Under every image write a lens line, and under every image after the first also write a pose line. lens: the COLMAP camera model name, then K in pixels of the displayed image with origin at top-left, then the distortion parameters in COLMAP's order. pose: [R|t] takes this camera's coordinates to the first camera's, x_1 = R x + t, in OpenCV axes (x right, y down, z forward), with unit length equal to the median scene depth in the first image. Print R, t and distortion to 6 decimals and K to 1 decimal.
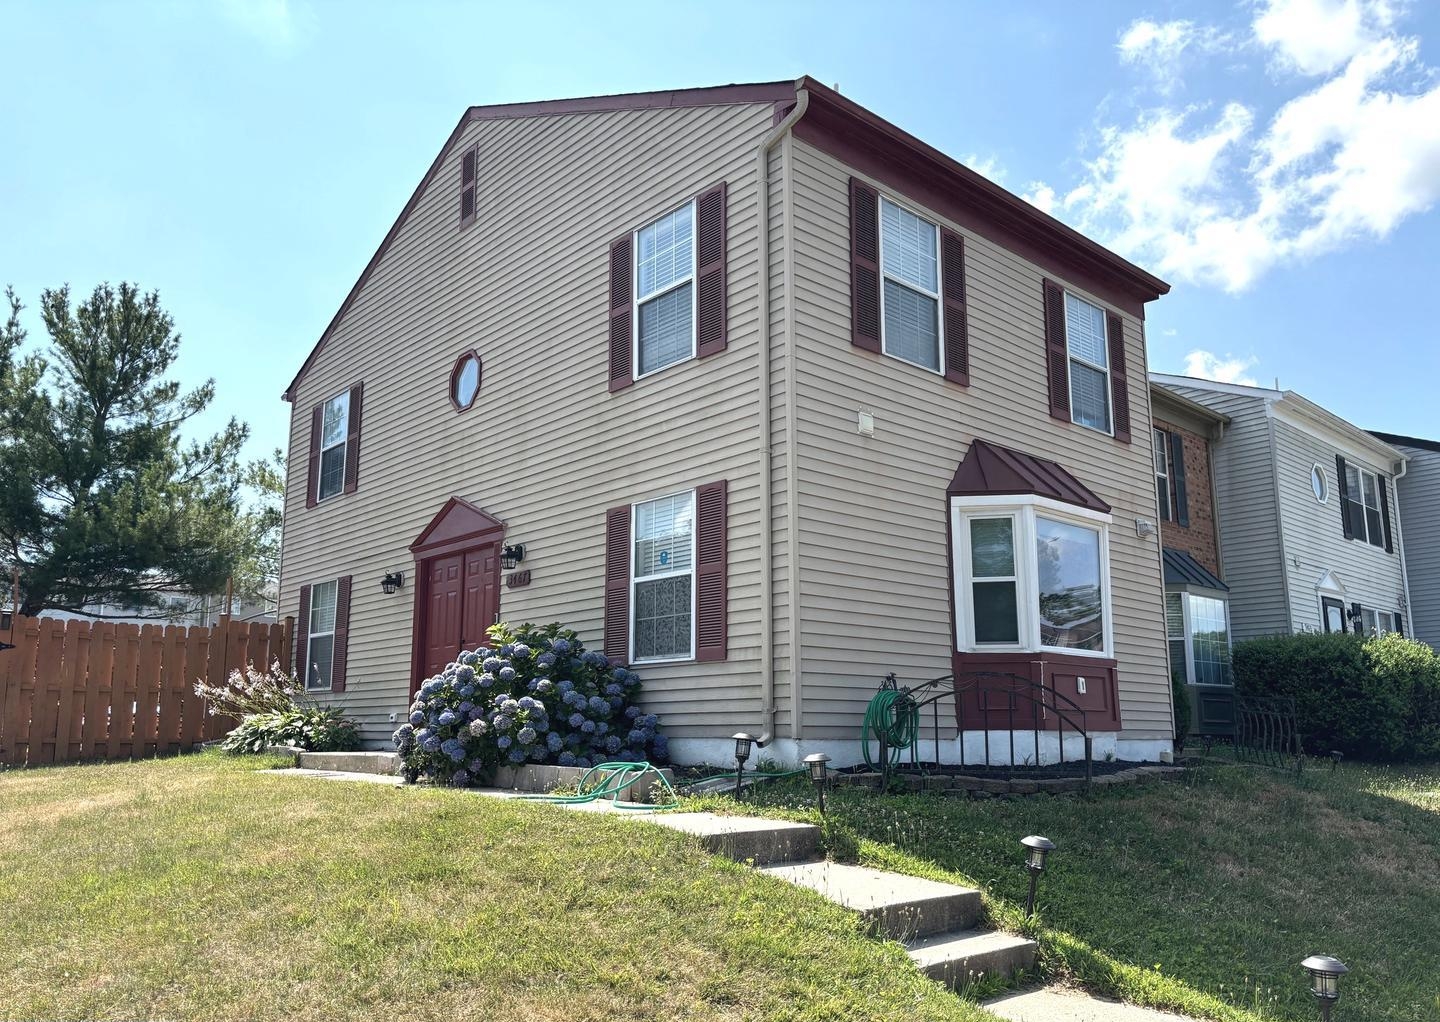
lens RADIAL K [[1087.7, 0, 703.6], [0, 1087.7, 563.2], [0, 0, 1]] dist [0.047060, -0.042145]
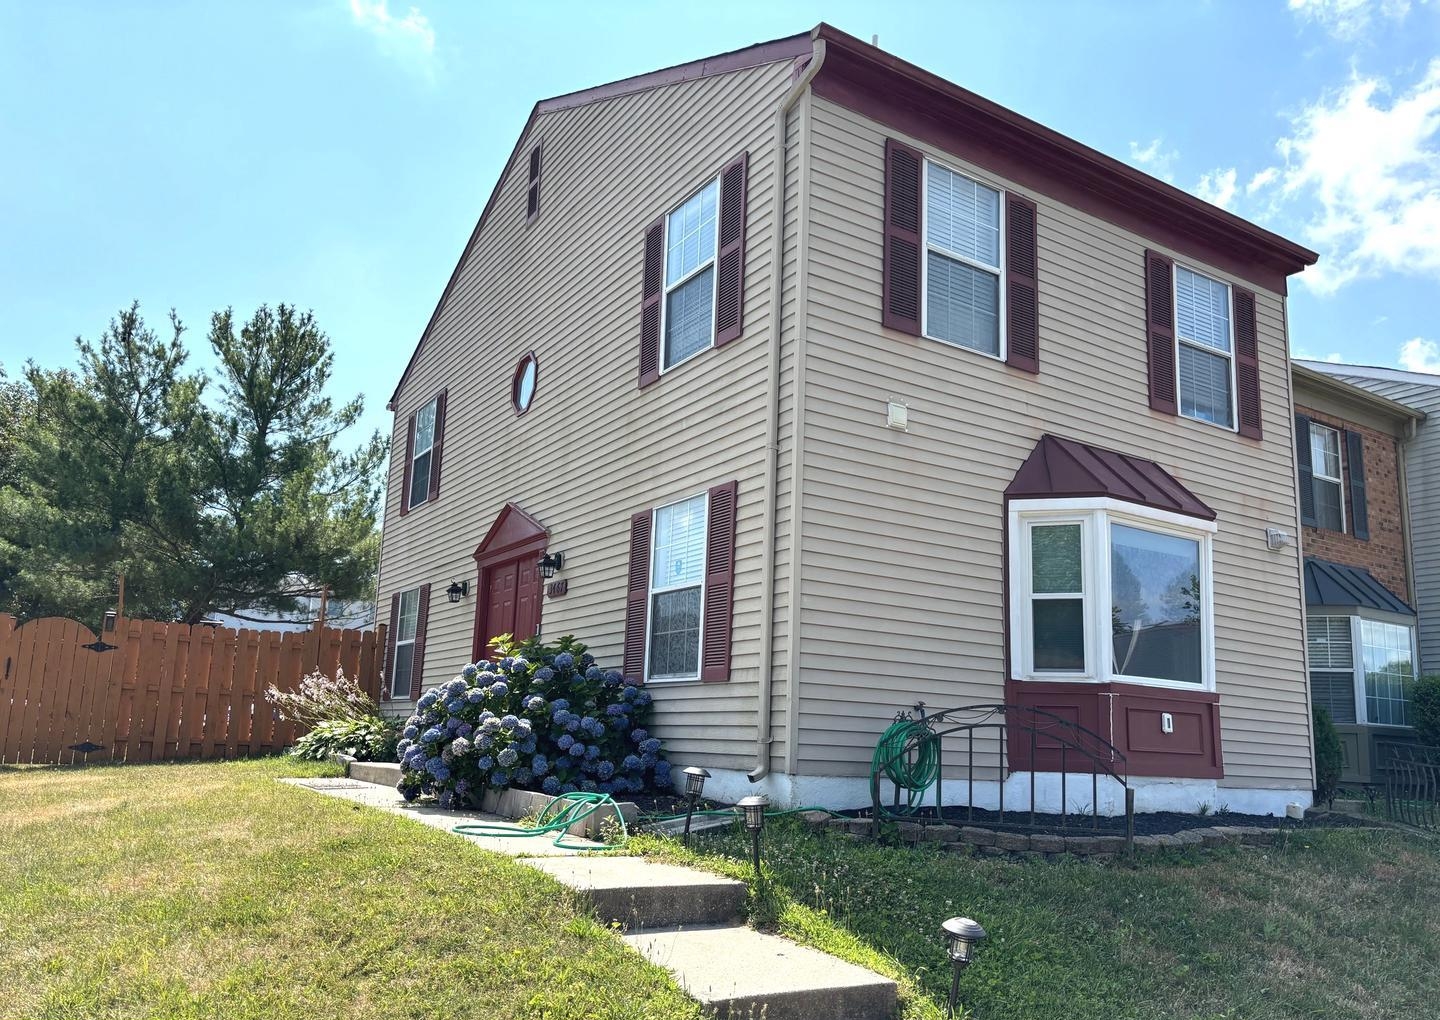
lens RADIAL K [[1087.7, 0, 703.6], [0, 1087.7, 562.2], [0, 0, 1]] dist [0.047060, -0.042145]
pose [[0.984352, 0.009255, -0.175968, 0.131650], [-0.011751, 0.999844, -0.013152, 0.002661], [0.175819, 0.015014, 0.984308, 0.095831]]
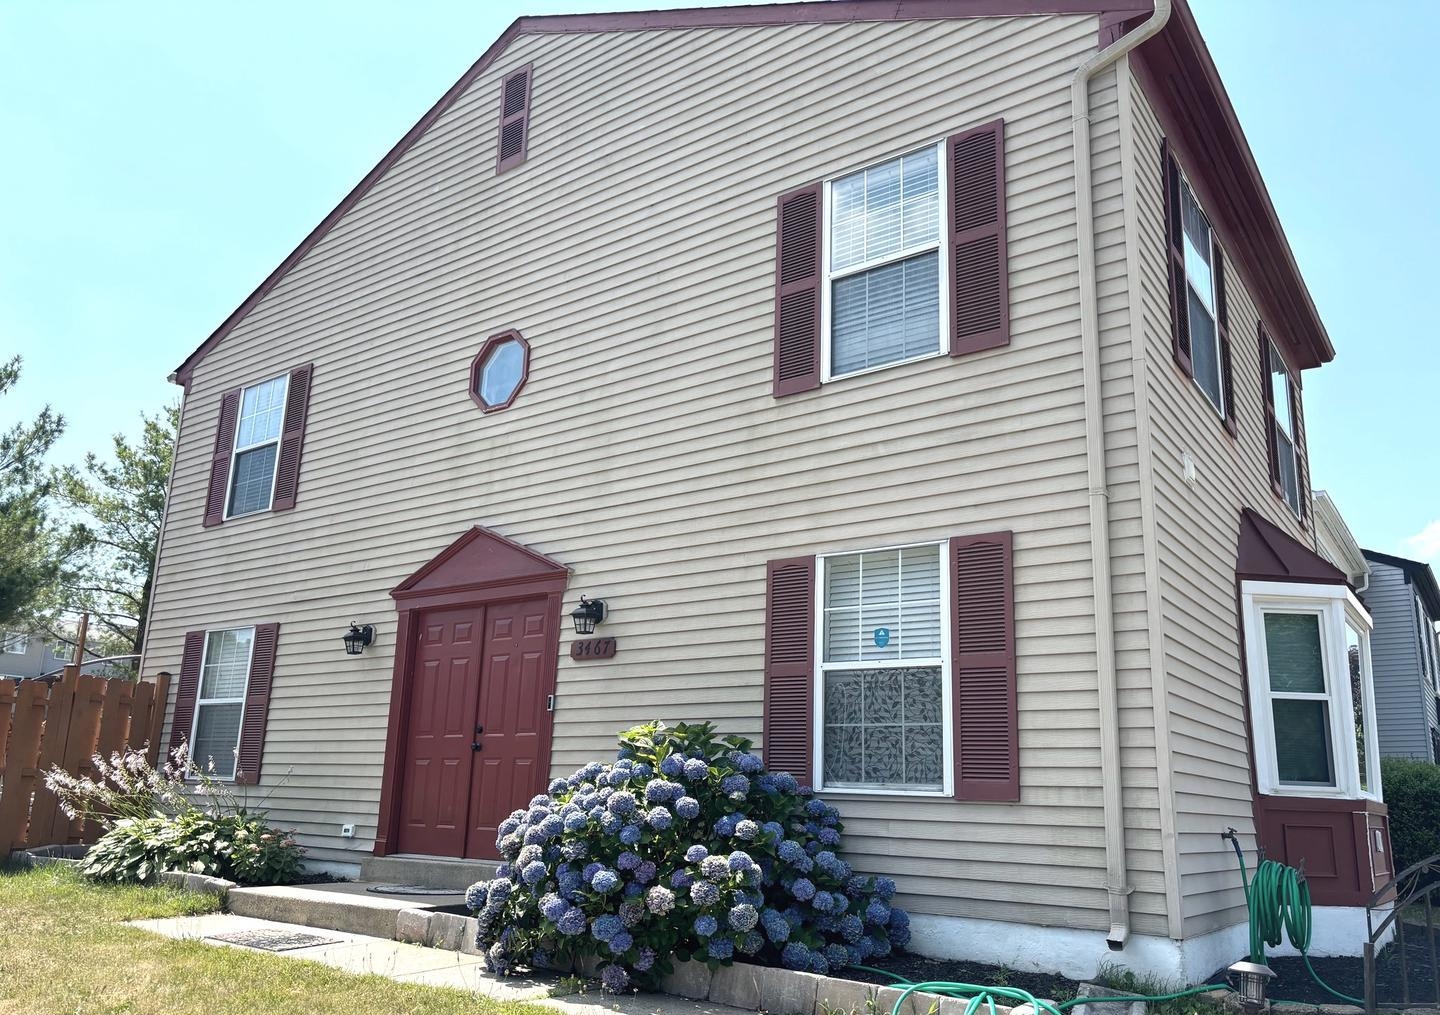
lens RADIAL K [[1087.7, 0, 703.6], [0, 1087.7, 559.7], [0, 0, 1]] dist [0.047060, -0.042145]
pose [[0.978777, 0.078359, 0.189355, -0.256176], [-0.066371, 0.995417, -0.068849, 0.001000], [-0.193882, 0.054820, 0.979492, 0.315960]]
